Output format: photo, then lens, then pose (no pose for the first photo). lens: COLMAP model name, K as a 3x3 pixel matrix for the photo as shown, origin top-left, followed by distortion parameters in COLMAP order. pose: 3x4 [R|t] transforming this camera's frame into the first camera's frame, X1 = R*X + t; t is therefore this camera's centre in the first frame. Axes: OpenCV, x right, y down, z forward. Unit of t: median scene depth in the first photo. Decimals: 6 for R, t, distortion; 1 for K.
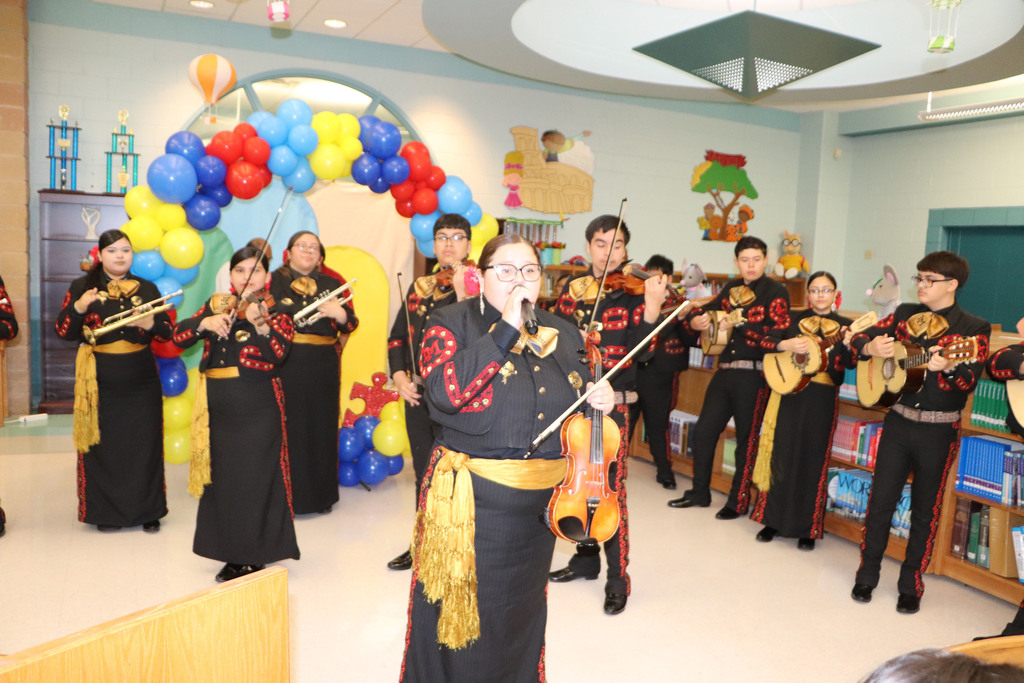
lens RADIAL K [[851.6, 0, 512.0], [0, 851.6, 341.5], [0, 0, 1]] dist [-0.204932, 0.181609]
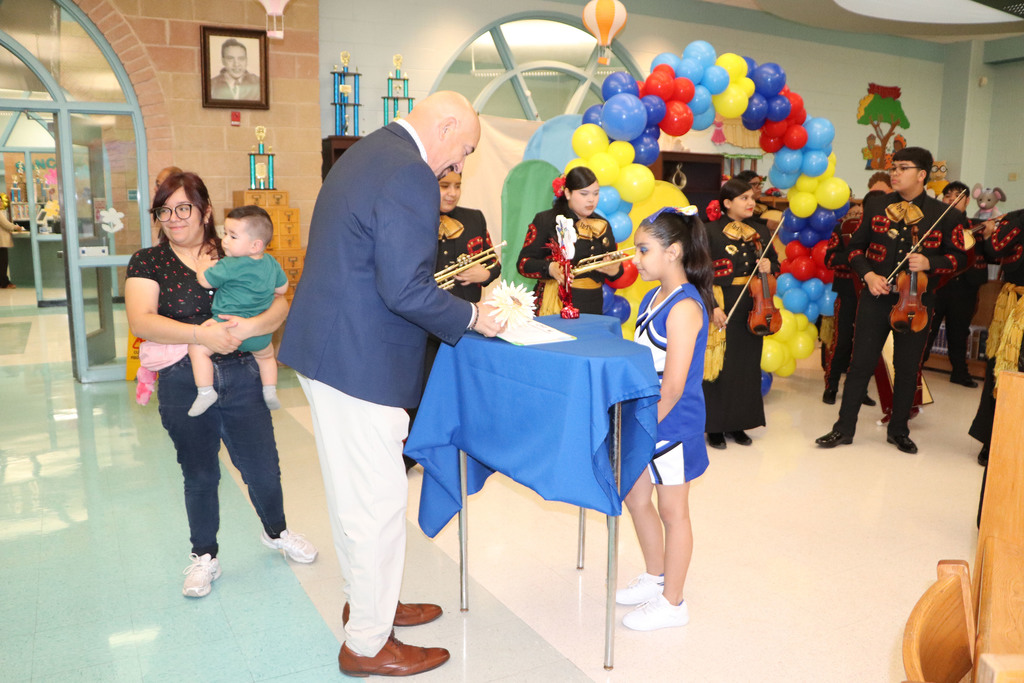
lens RADIAL K [[851.6, 0, 512.0], [0, 851.6, 341.5], [0, 0, 1]] dist [-0.204932, 0.181609]
pose [[0.998120, -0.052877, 0.030990, -0.266066], [0.050670, 0.996389, 0.068126, 0.002377], [-0.034480, -0.066428, 0.997195, -0.029388]]
